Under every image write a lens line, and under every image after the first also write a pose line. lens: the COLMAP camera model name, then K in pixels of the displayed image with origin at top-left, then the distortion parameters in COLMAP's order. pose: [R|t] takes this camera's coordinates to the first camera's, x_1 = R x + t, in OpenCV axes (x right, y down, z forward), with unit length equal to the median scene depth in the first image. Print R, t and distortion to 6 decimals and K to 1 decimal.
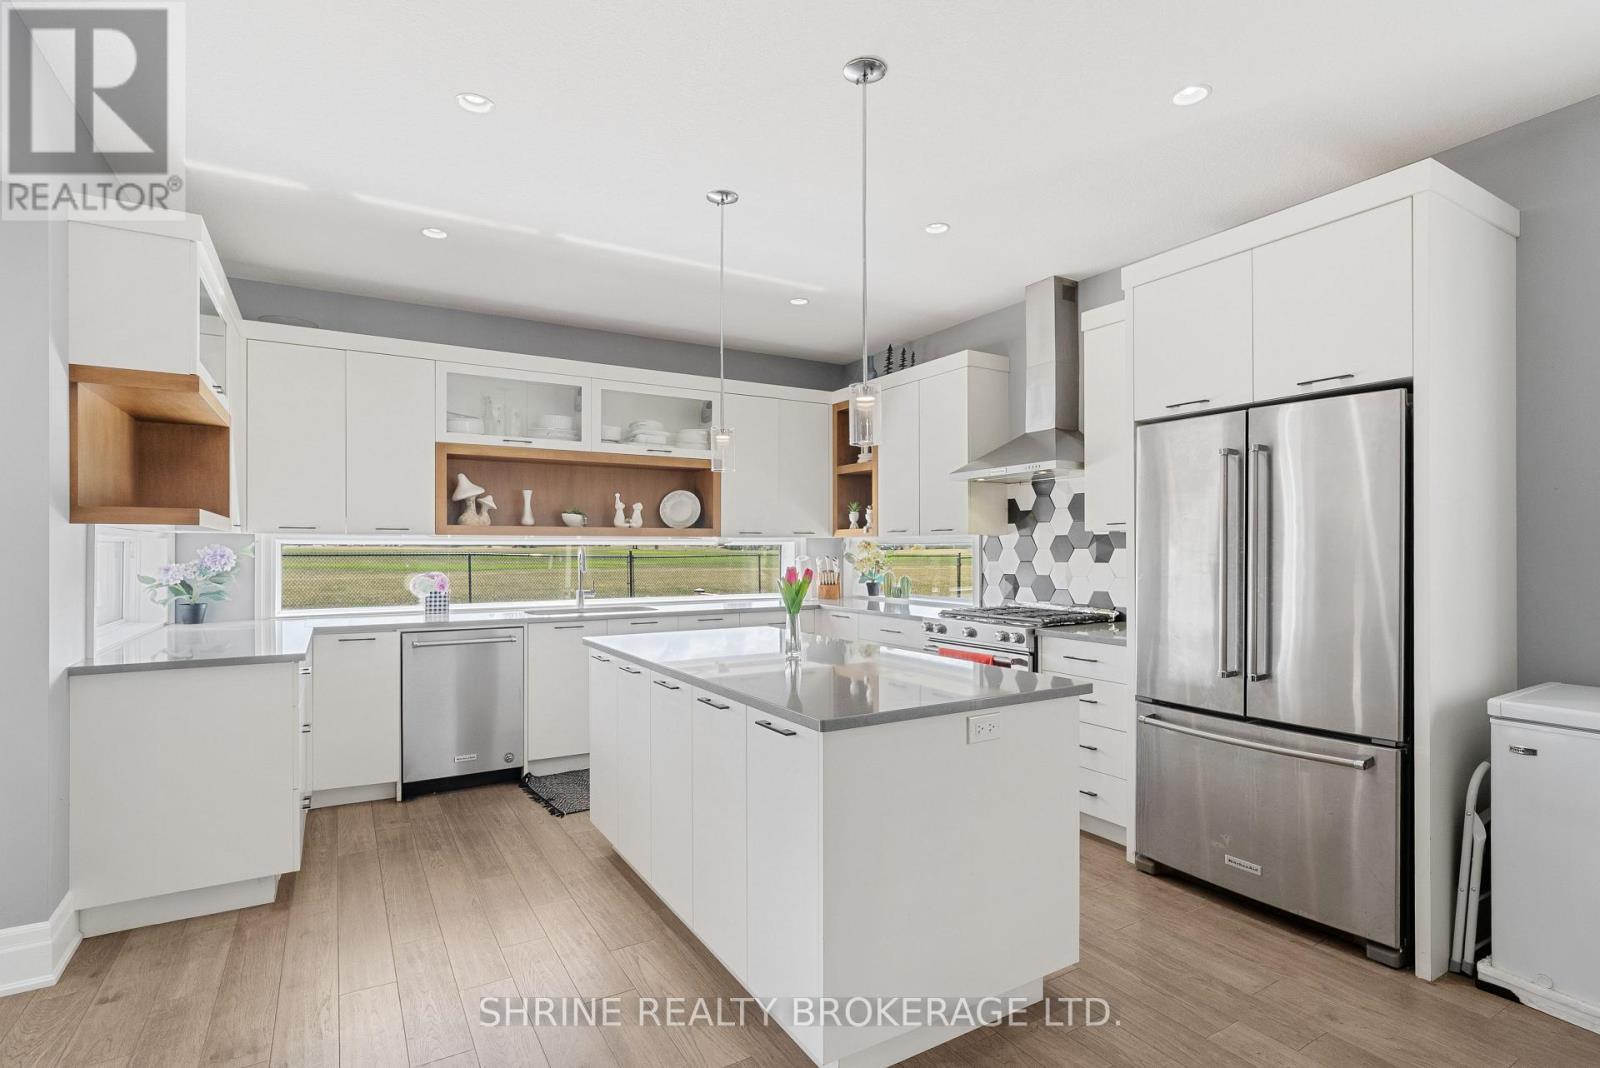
lens RADIAL K [[780.5, 0, 797.7], [0, 780.5, 548.1], [0, 0, 1]] dist [-0.012502, 0.002523]
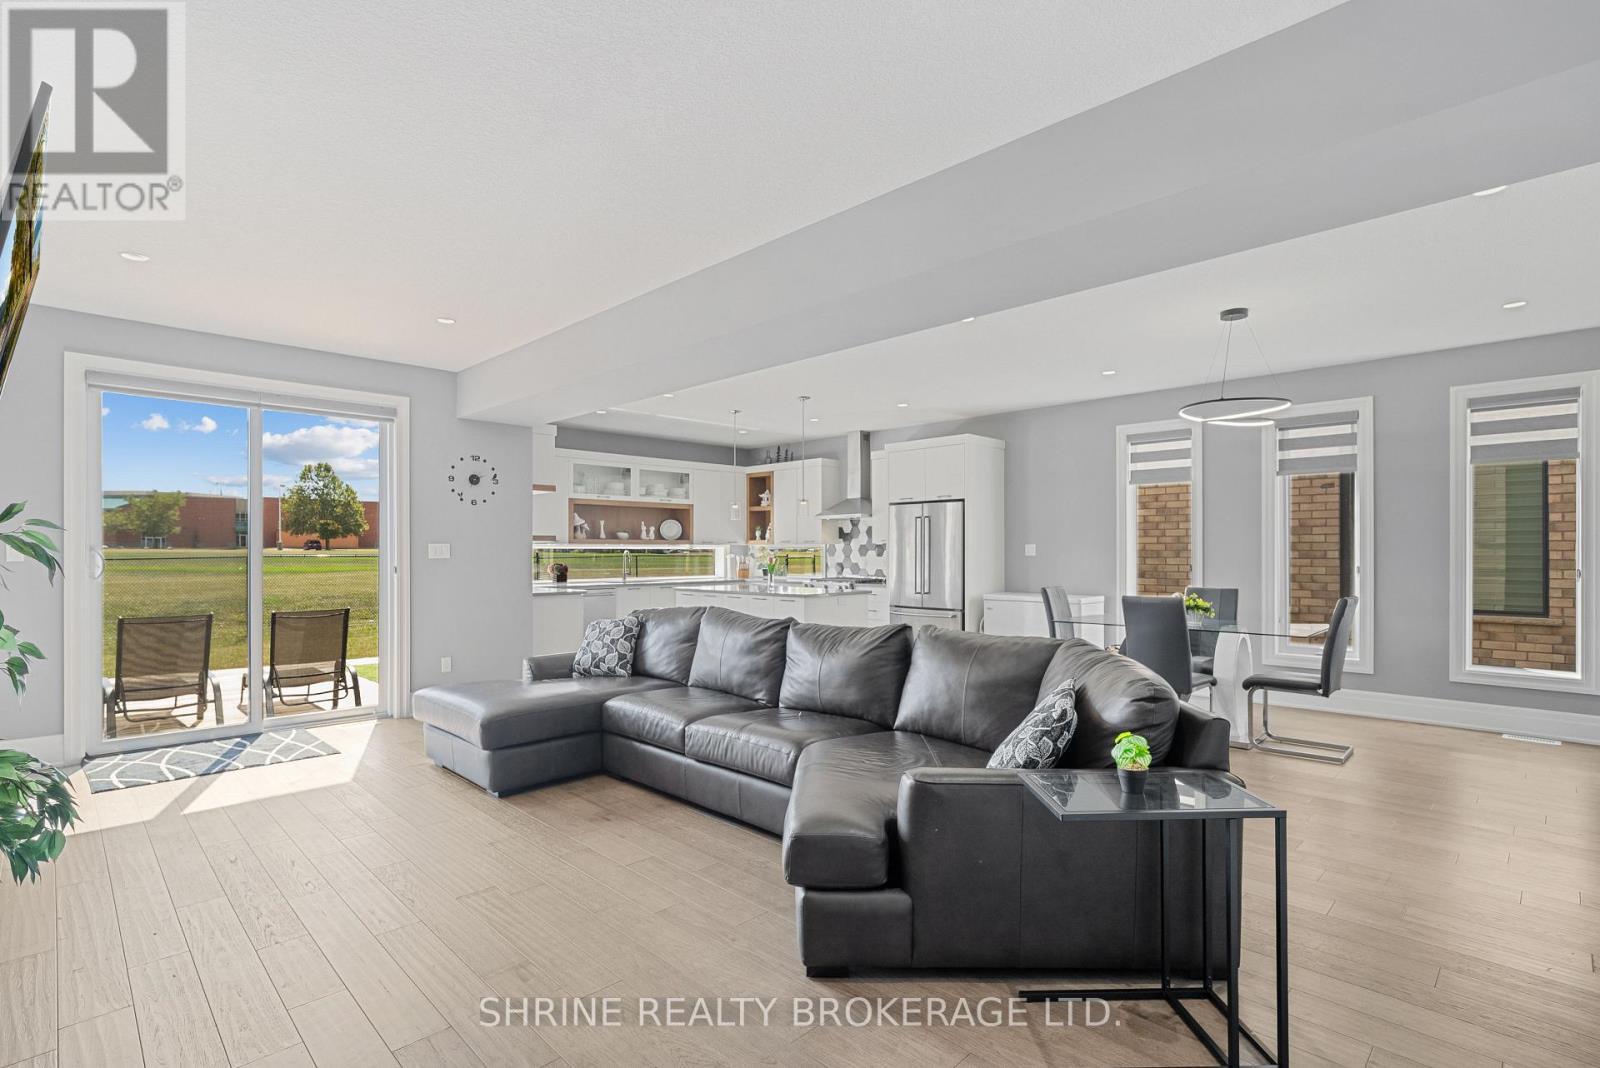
lens RADIAL K [[780.5, 0, 797.7], [0, 780.5, 548.1], [0, 0, 1]] dist [-0.012502, 0.002523]
pose [[0.970957, 0.000416, 0.239254, -0.354620], [0.000347, 0.999995, -0.003145, 0.000525], [-0.239254, 0.003137, 0.970952, -1.057464]]
